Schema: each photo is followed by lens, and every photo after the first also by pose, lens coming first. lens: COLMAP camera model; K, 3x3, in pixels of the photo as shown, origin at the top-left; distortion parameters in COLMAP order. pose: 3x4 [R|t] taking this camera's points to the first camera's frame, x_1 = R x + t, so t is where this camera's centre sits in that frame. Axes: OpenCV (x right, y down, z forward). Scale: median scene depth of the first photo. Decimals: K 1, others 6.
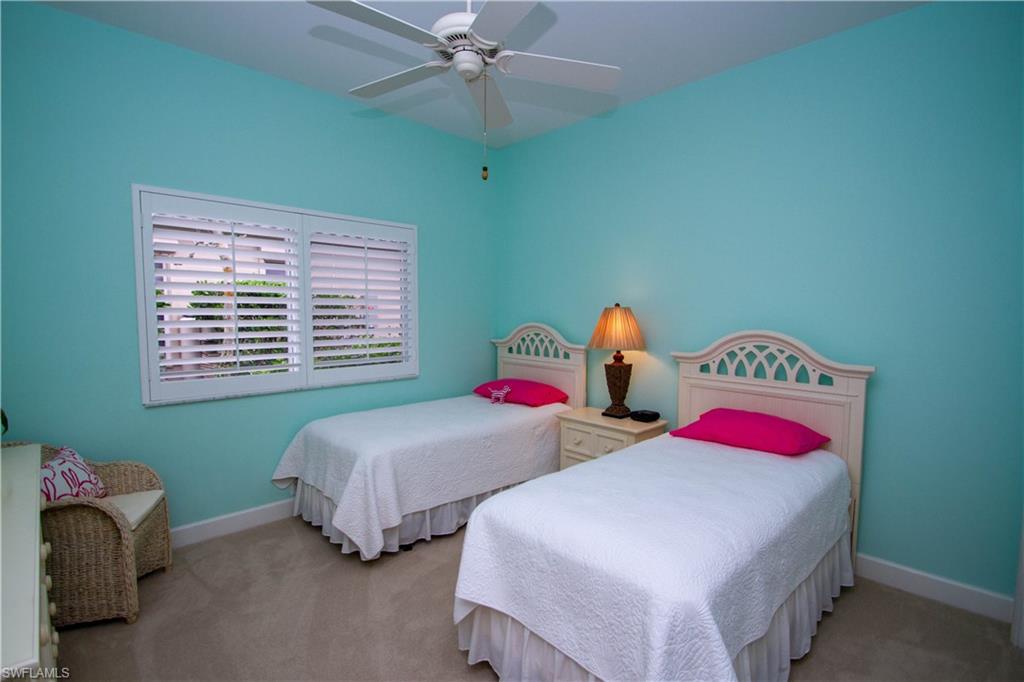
lens RADIAL K [[494.4, 0, 511.3], [0, 494.4, 342.1], [0, 0, 1]] dist [-0.003588, -0.000428]
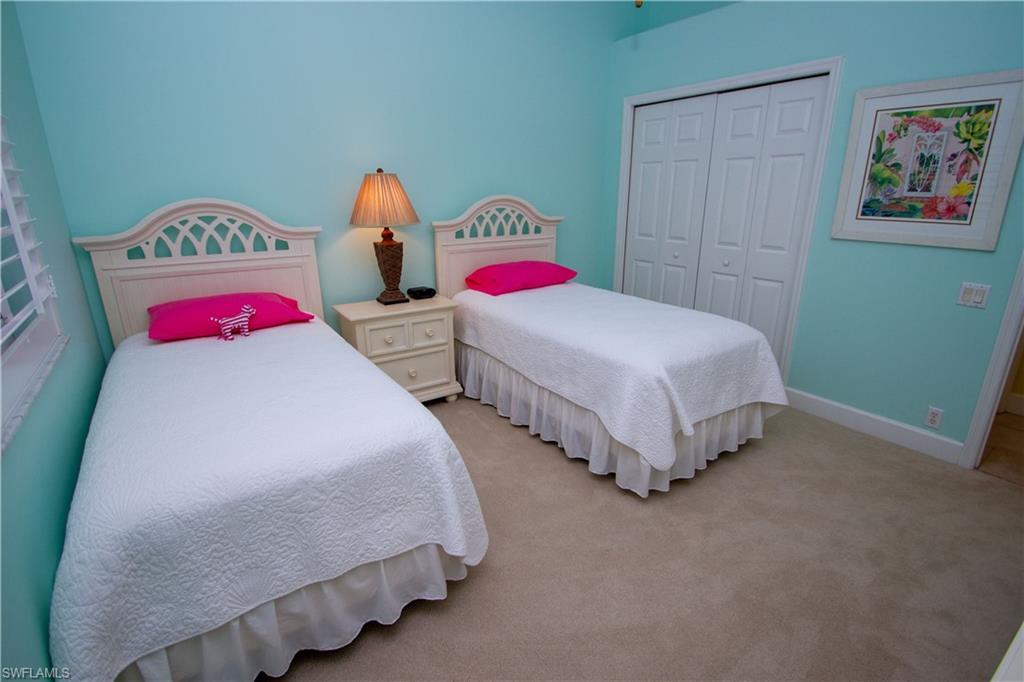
lens RADIAL K [[494.4, 0, 497.3], [0, 494.4, 370.0], [0, 0, 1]] dist [-0.003588, -0.000428]
pose [[0.189689, -0.362946, 0.912298, -0.530021], [0.058082, 0.931689, 0.358583, -0.041116], [-0.980125, -0.015031, 0.197812, 0.532539]]
